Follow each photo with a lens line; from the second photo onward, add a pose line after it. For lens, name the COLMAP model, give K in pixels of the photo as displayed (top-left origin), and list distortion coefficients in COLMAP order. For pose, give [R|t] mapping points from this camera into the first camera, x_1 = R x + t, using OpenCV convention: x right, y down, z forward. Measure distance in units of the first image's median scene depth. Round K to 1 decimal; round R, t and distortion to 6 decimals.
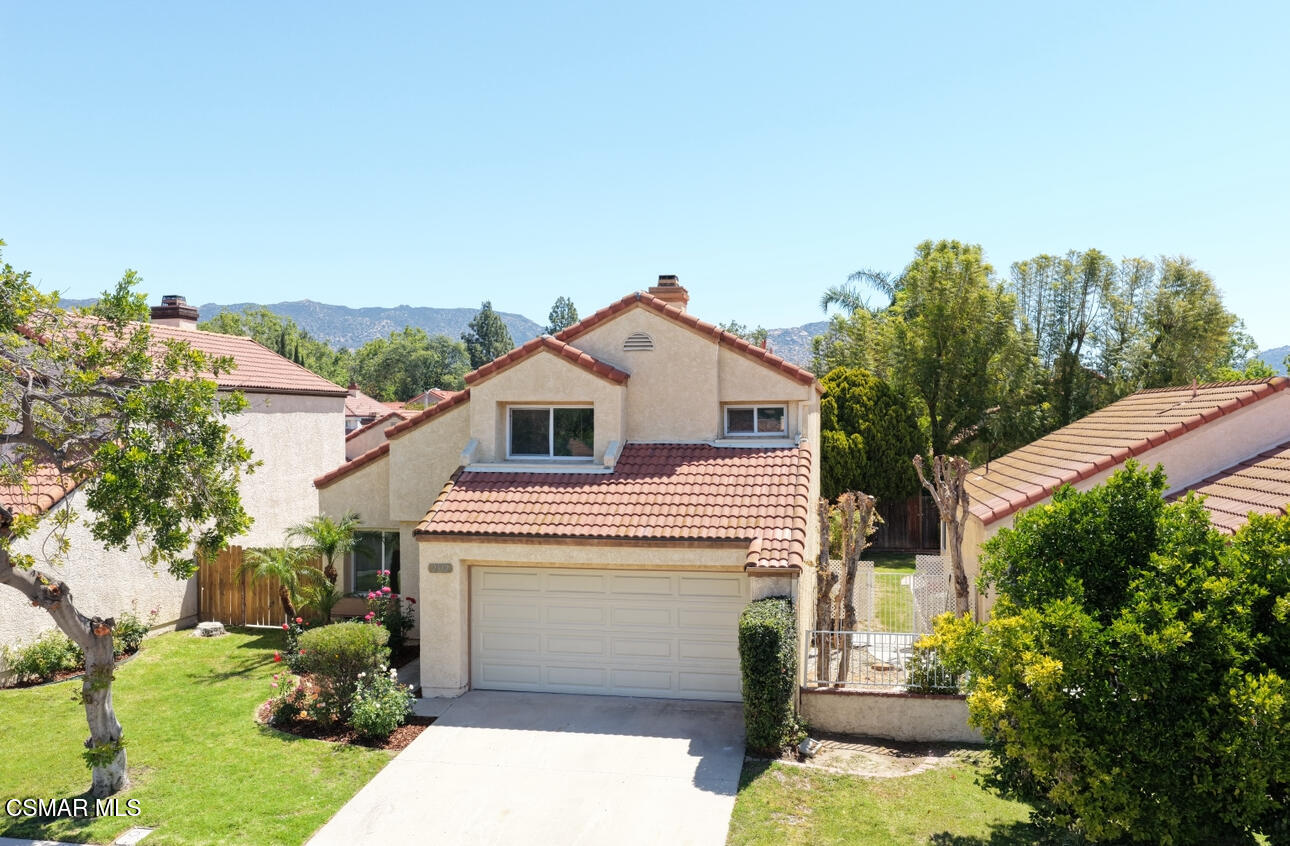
lens RADIAL K [[1070.1, 0, 645.0], [0, 1070.1, 423.0], [0, 0, 1]] dist [-0.014152, 0.038655]
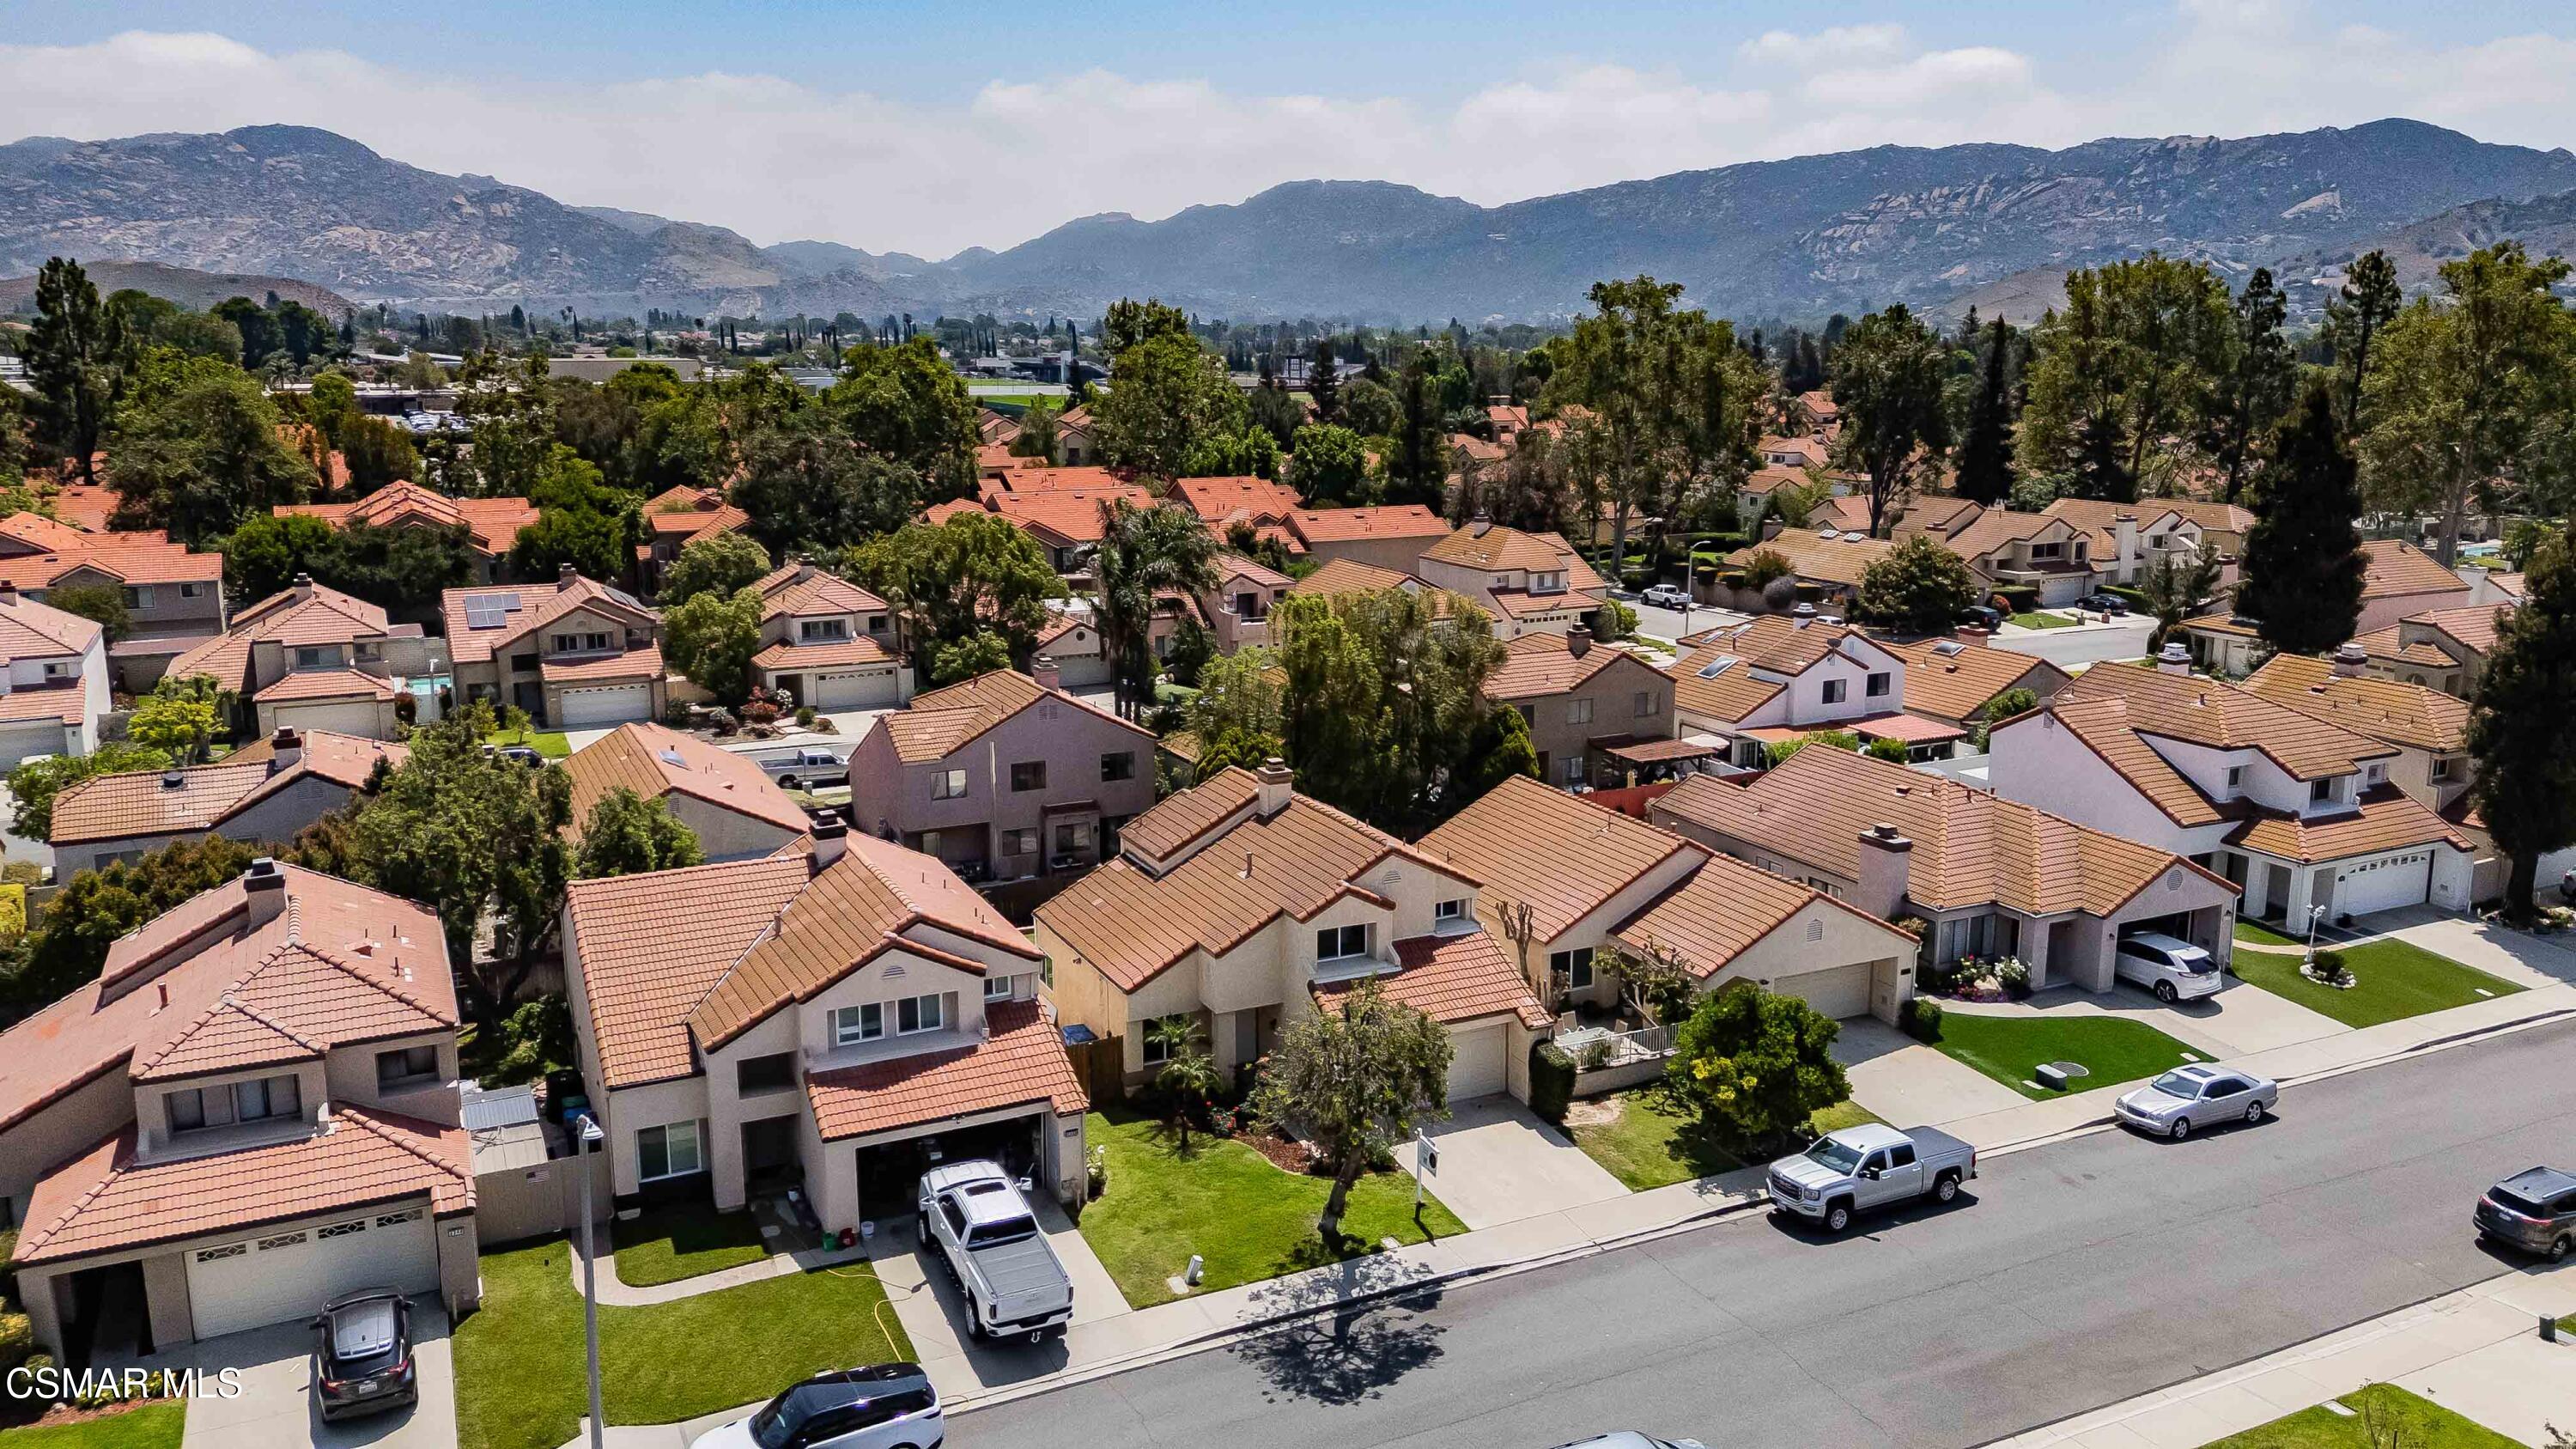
lens RADIAL K [[1868.3, 0, 1259.7], [0, 1868.3, 730.6], [0, 0, 1]] dist [0.071390, -0.000478]
pose [[0.812543, -0.125631, 0.569202, -1.879161], [0.007395, 0.978641, 0.205445, -0.943755], [-0.582854, -0.162723, 0.796117, -1.123056]]
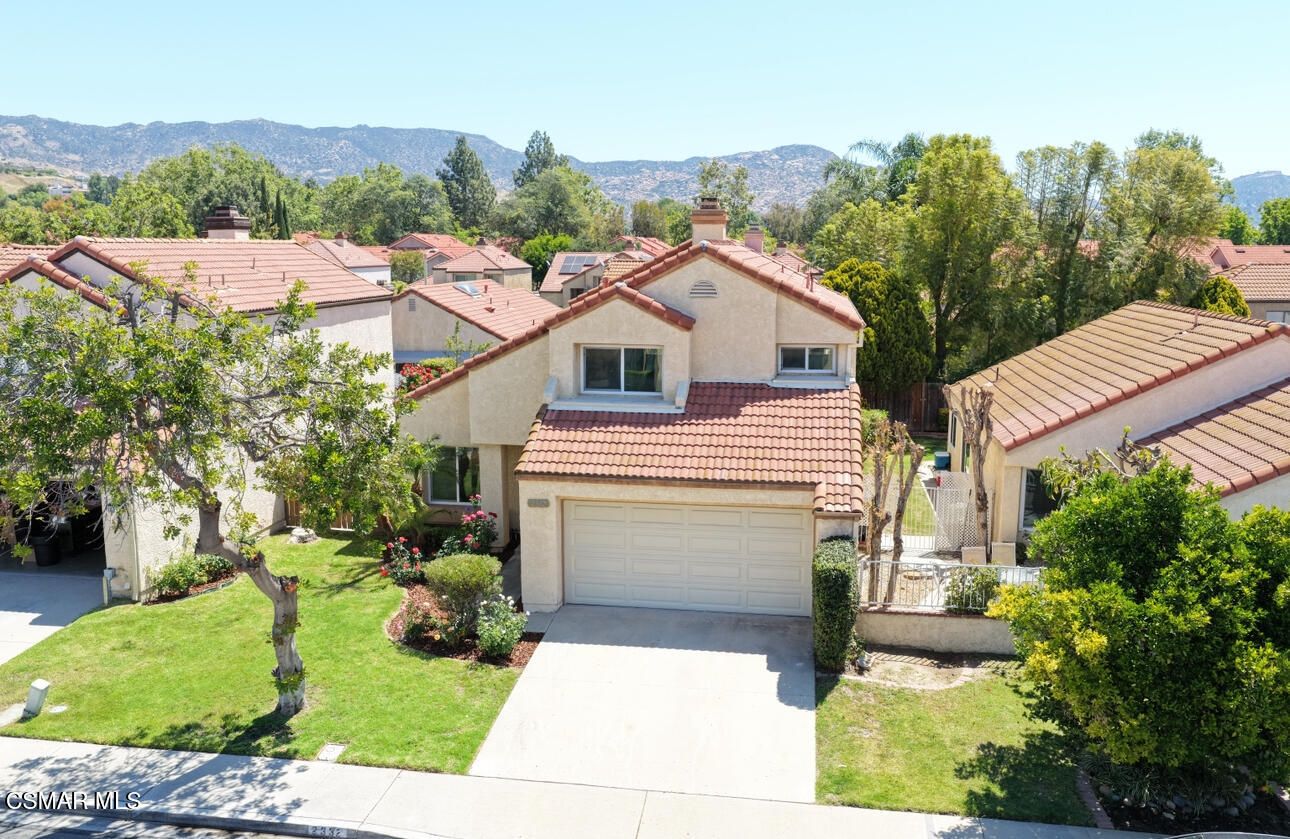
lens RADIAL K [[1070.8, 0, 645.0], [0, 1070.8, 419.5], [0, 0, 1]] dist [-0.017020, 0.042713]
pose [[0.999548, -0.002314, 0.029967, -0.111689], [-0.002428, 0.987555, 0.157257, -0.131132], [-0.029958, -0.157258, 0.987103, -0.112320]]
